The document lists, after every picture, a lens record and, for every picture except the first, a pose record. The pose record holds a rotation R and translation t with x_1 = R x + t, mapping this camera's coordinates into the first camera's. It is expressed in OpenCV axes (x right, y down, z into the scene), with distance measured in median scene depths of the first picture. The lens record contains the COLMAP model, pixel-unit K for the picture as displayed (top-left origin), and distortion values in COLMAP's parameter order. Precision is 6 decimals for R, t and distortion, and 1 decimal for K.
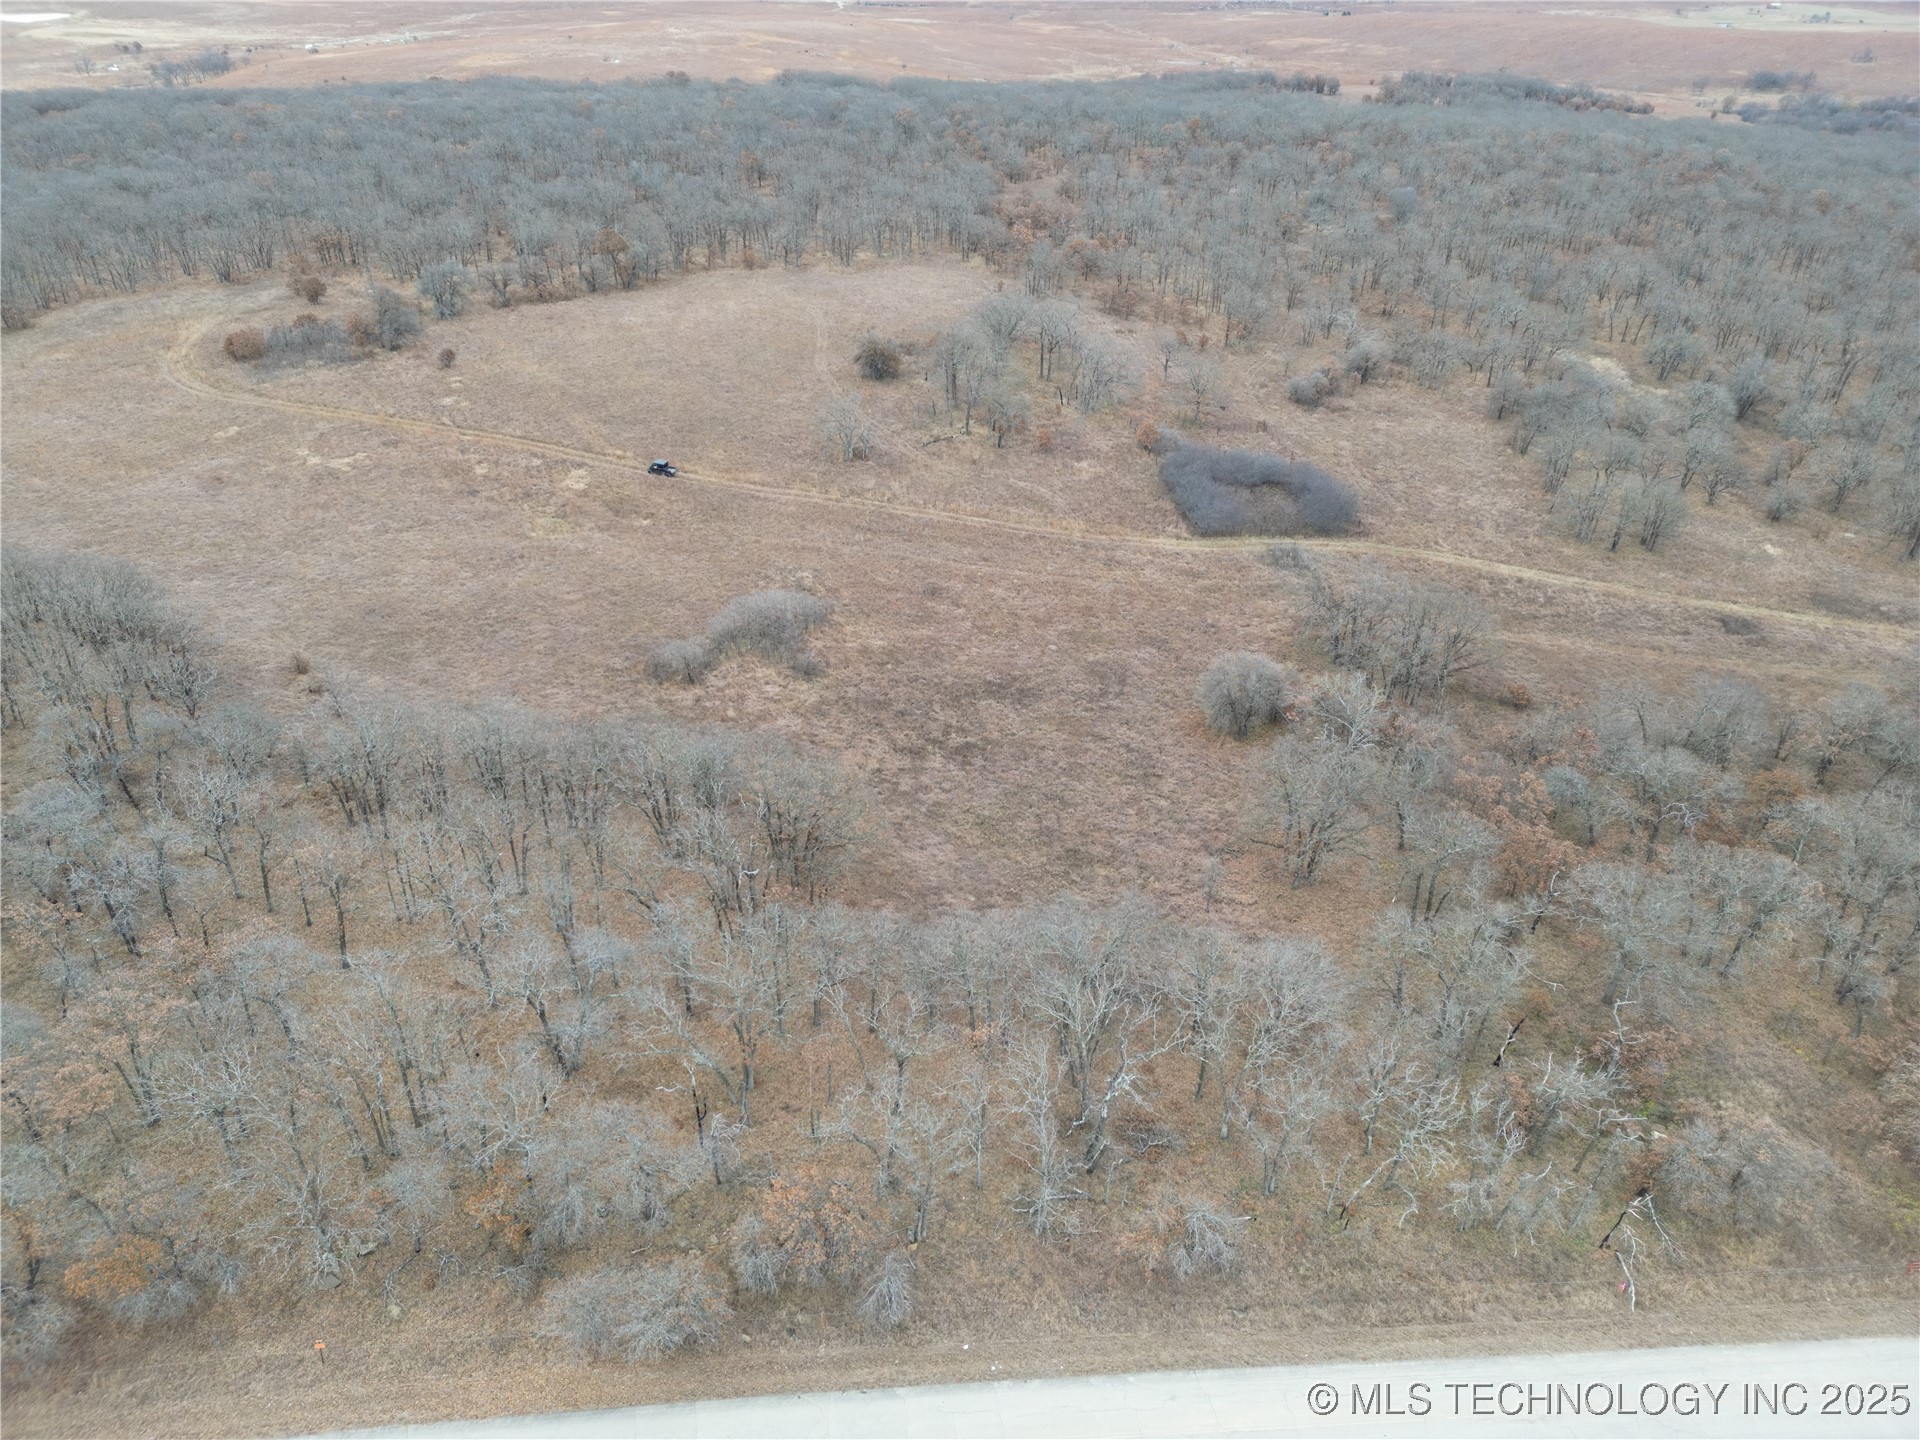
lens RADIAL K [[1344.3, 0, 973.5], [0, 1344.3, 746.6], [0, 0, 1]] dist [0.059435, -0.027662]
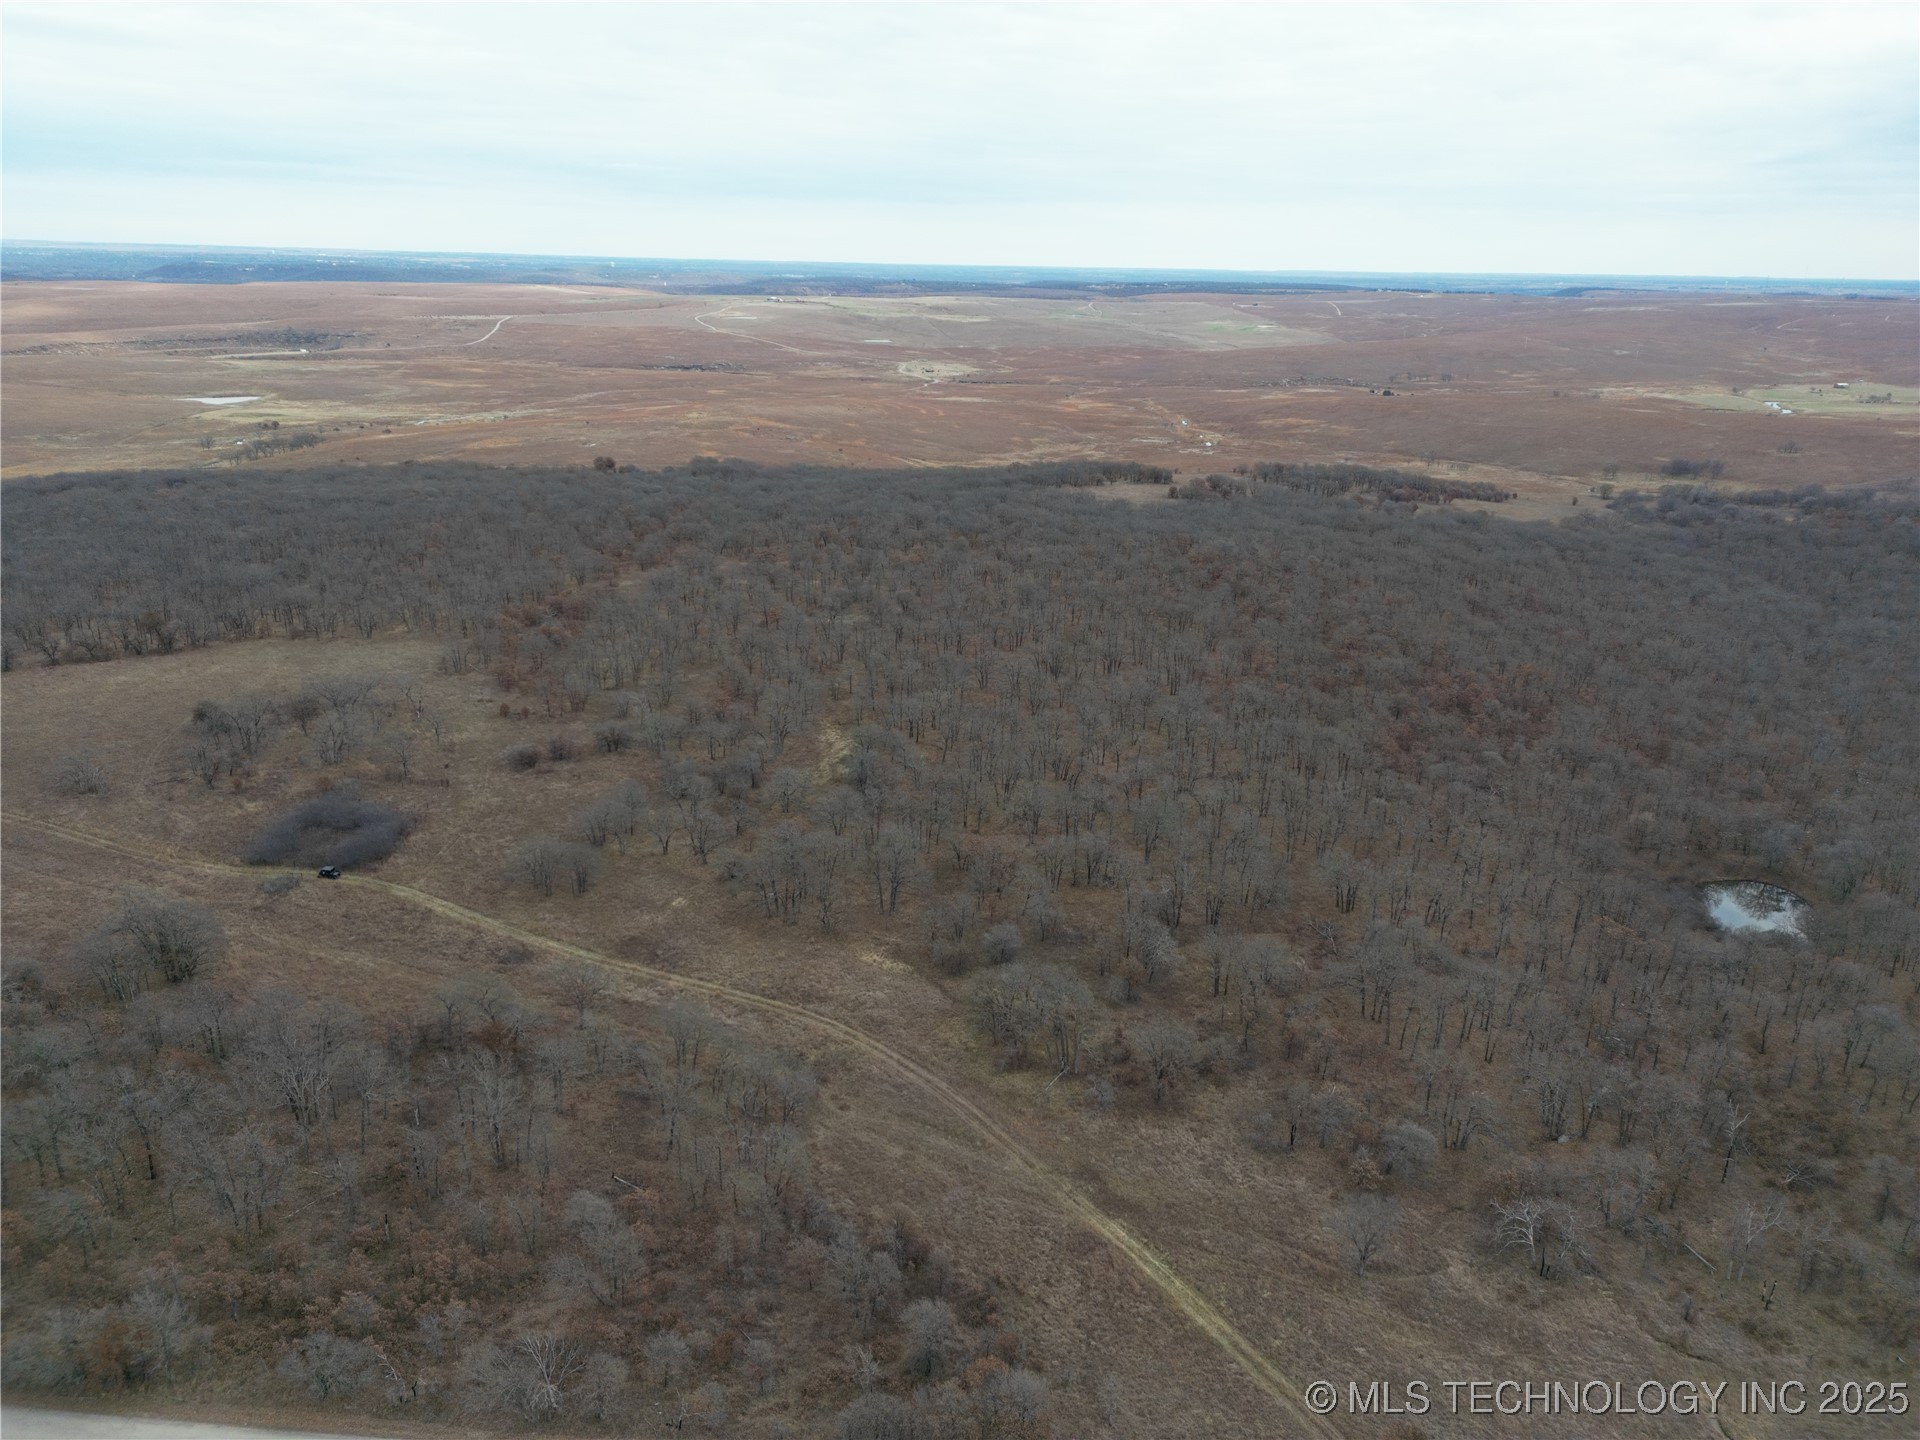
lens RADIAL K [[1358.3, 0, 960.0], [0, 1358.3, 720.0], [0, 0, 1]] dist [0.116732, -0.118103]
pose [[0.985621, 0.046108, -0.162560, 0.497420], [-0.083638, 0.969054, -0.232246, -0.015087], [0.146821, 0.242503, 0.958976, -0.118405]]
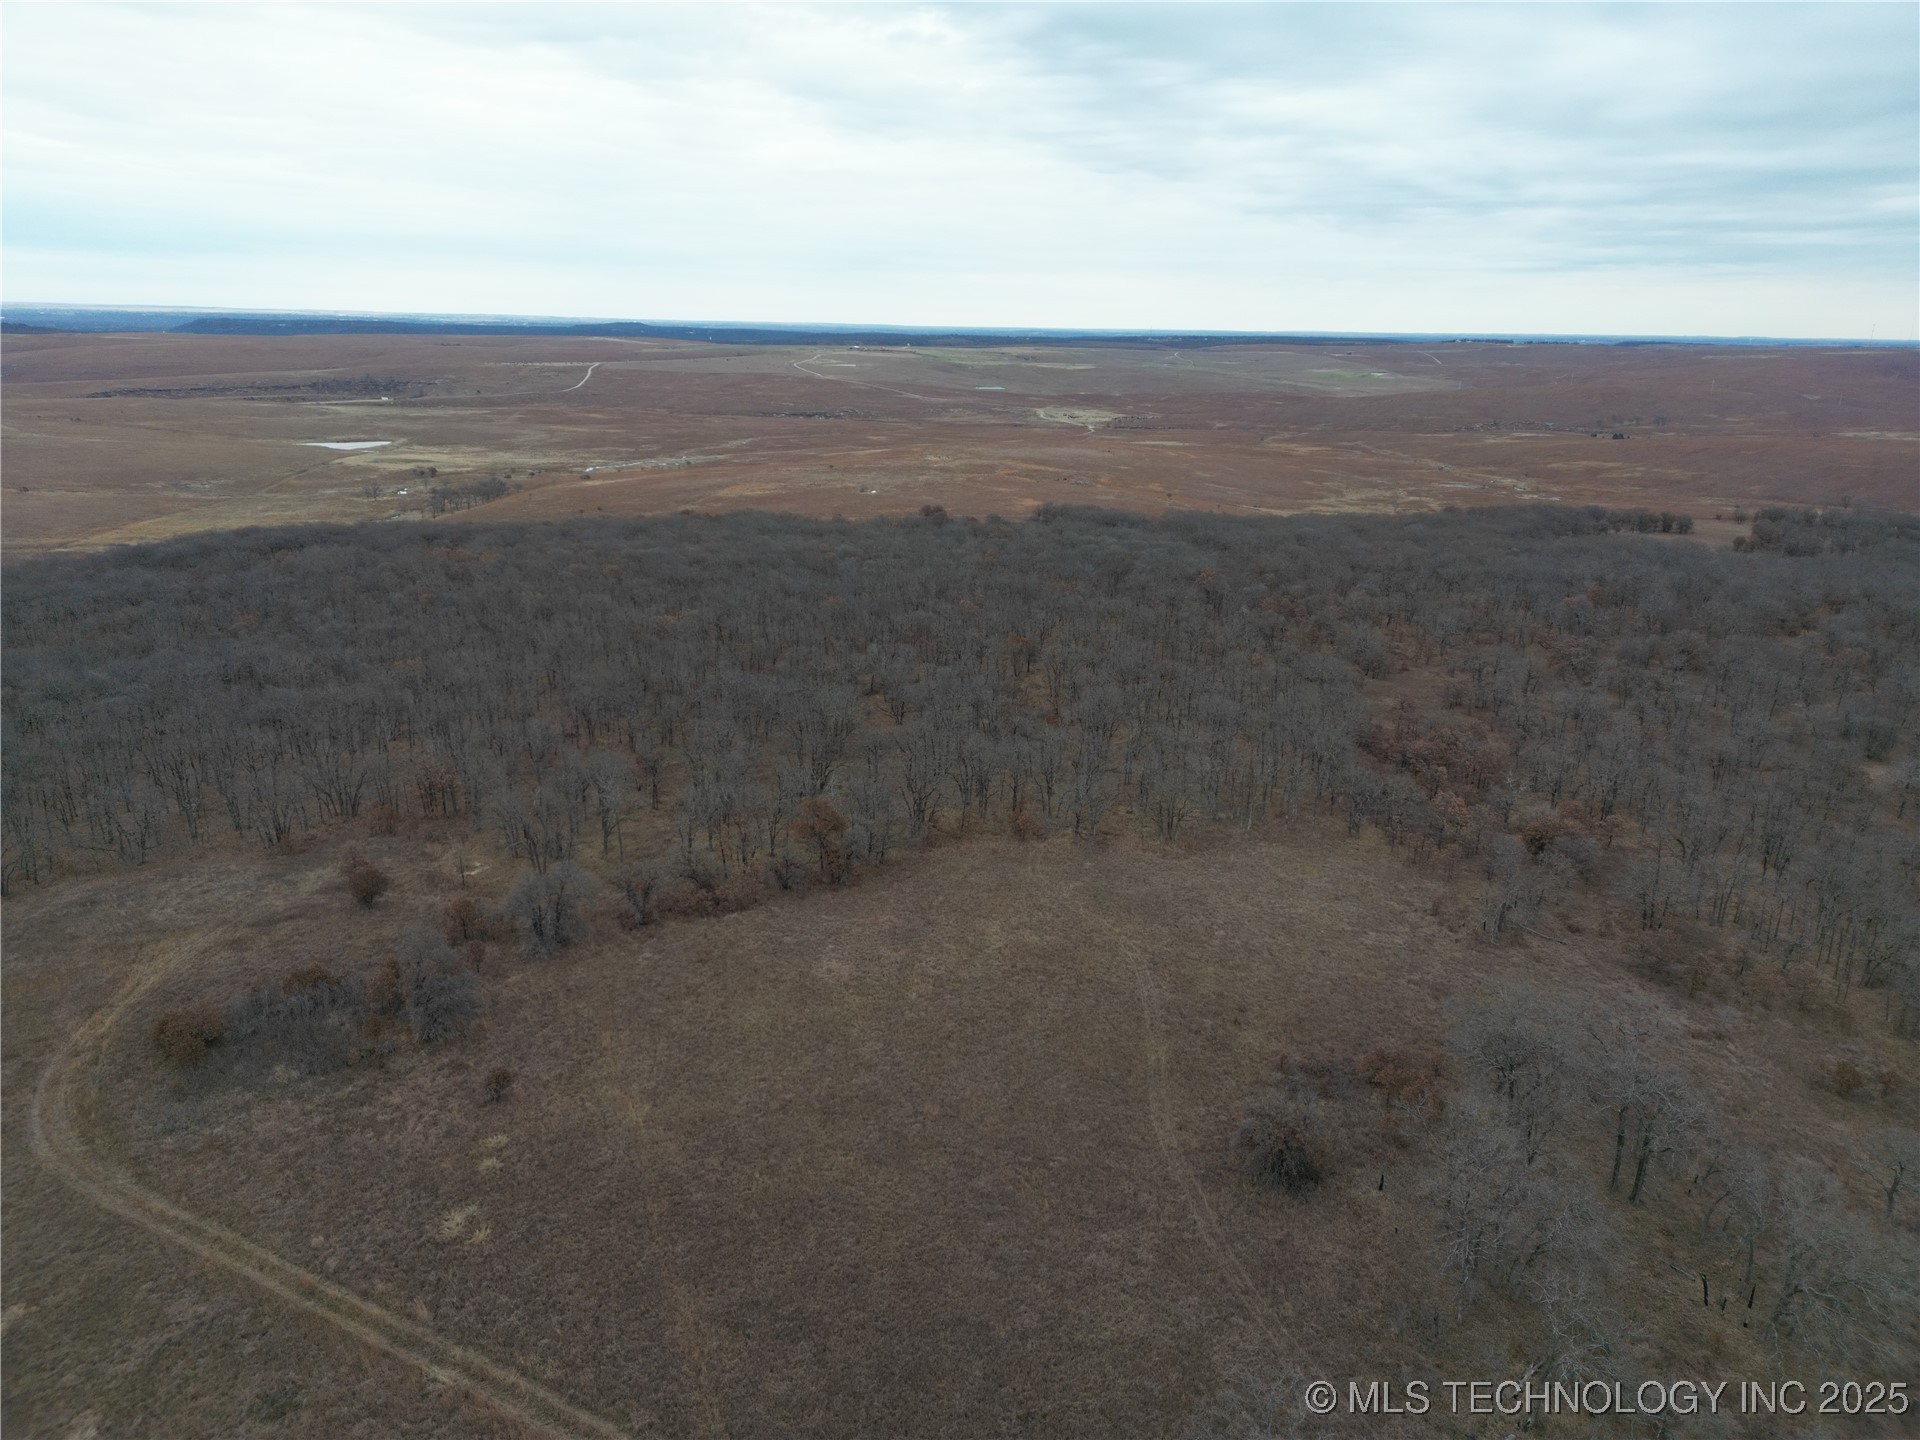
lens RADIAL K [[1358.3, 0, 960.0], [0, 1358.3, 720.0], [0, 0, 1]] dist [0.116732, -0.118103]
pose [[0.985500, 0.039634, -0.164982, -0.063490], [-0.083975, 0.958833, -0.271271, -0.164170], [0.147438, 0.281191, 0.948258, 0.253563]]
